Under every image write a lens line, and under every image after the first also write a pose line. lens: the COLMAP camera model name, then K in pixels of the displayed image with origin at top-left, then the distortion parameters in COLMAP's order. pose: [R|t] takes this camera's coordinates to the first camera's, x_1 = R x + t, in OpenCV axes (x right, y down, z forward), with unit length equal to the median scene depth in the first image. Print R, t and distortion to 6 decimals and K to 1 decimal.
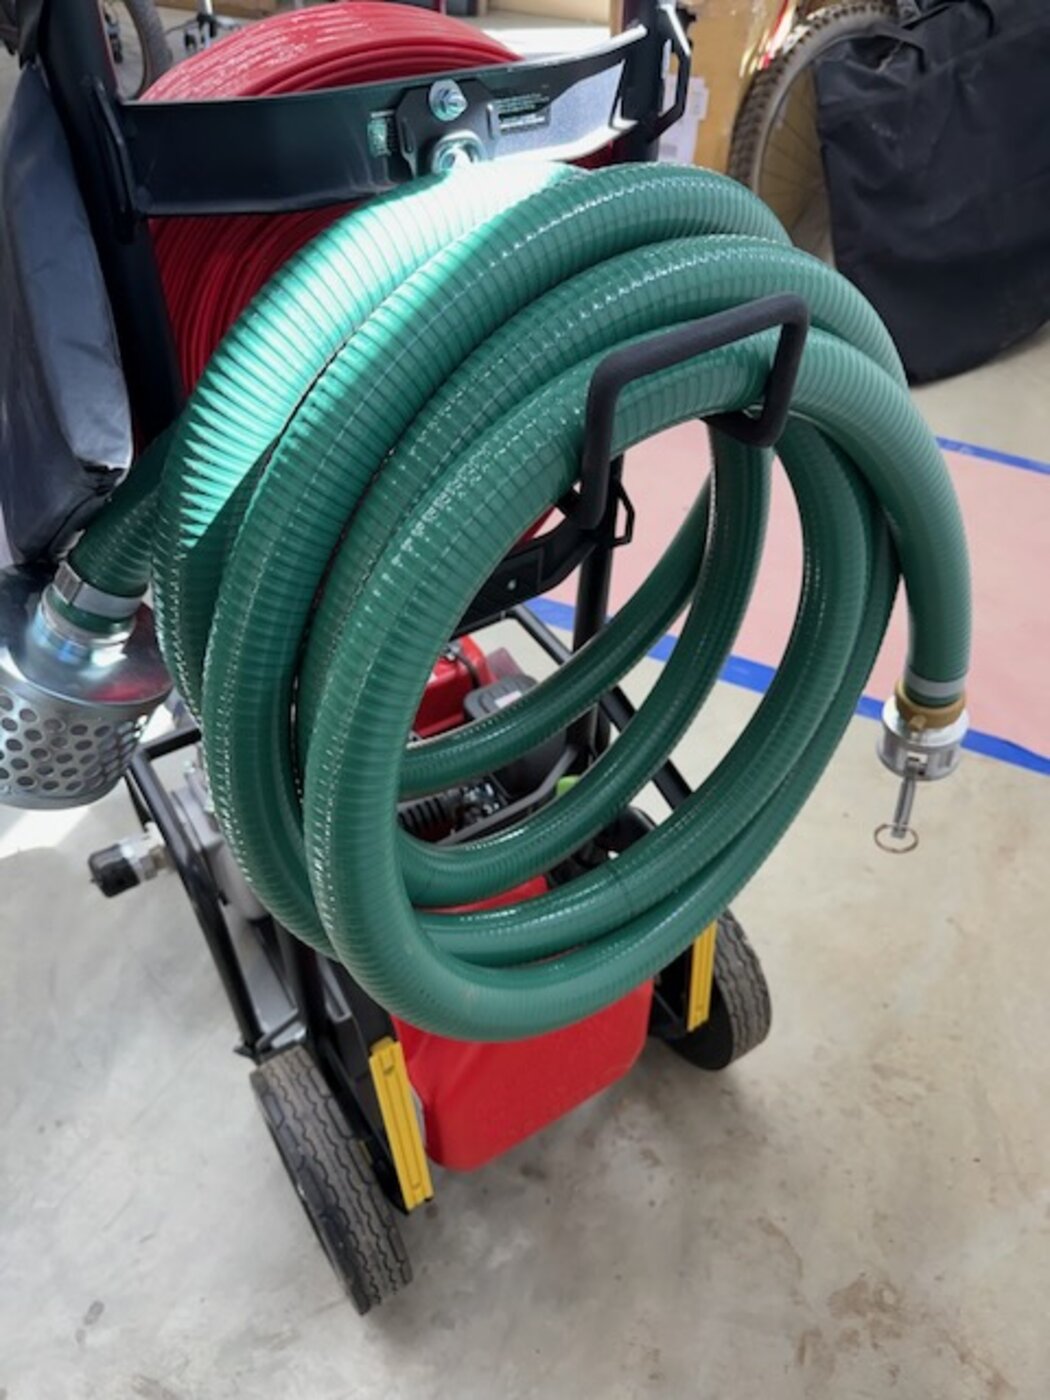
lens RADIAL K [[996.0, 0, 525.0], [0, 996.0, 700.0], [0, 0, 1]] dist [0.084869, -0.107310]
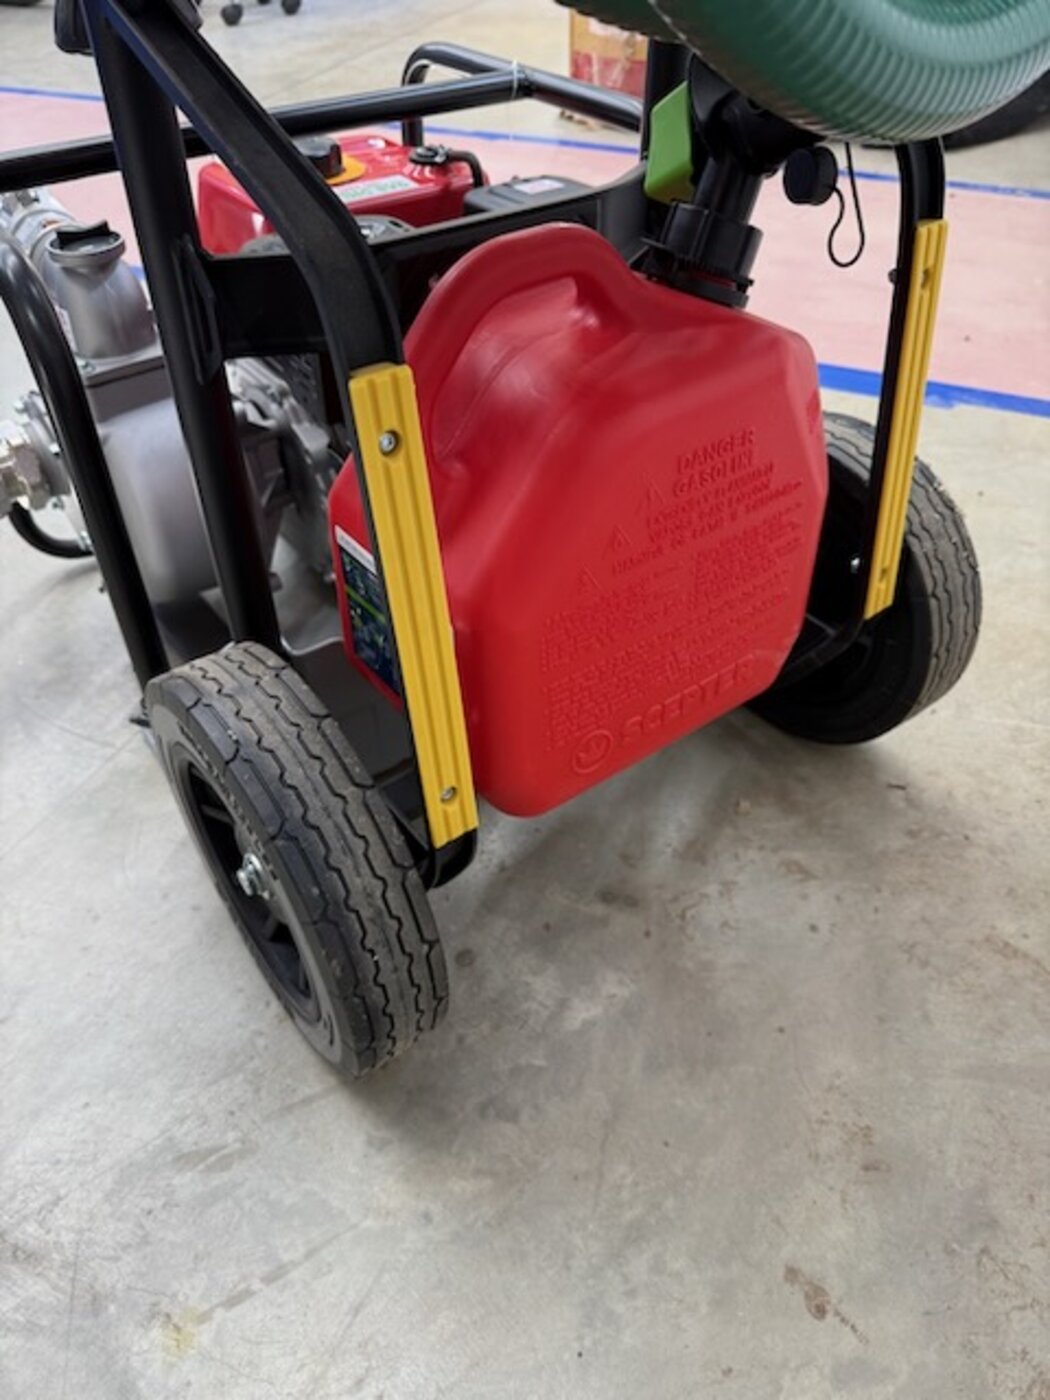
lens RADIAL K [[1021.4, 0, 523.7], [0, 1021.4, 651.1], [0, 0, 1]] dist [0.110213, -0.184130]
pose [[0.997864, -0.058023, 0.030021, -0.068558], [0.059543, 0.996844, -0.052499, 0.374863], [-0.026880, 0.054174, 0.998170, 0.377685]]
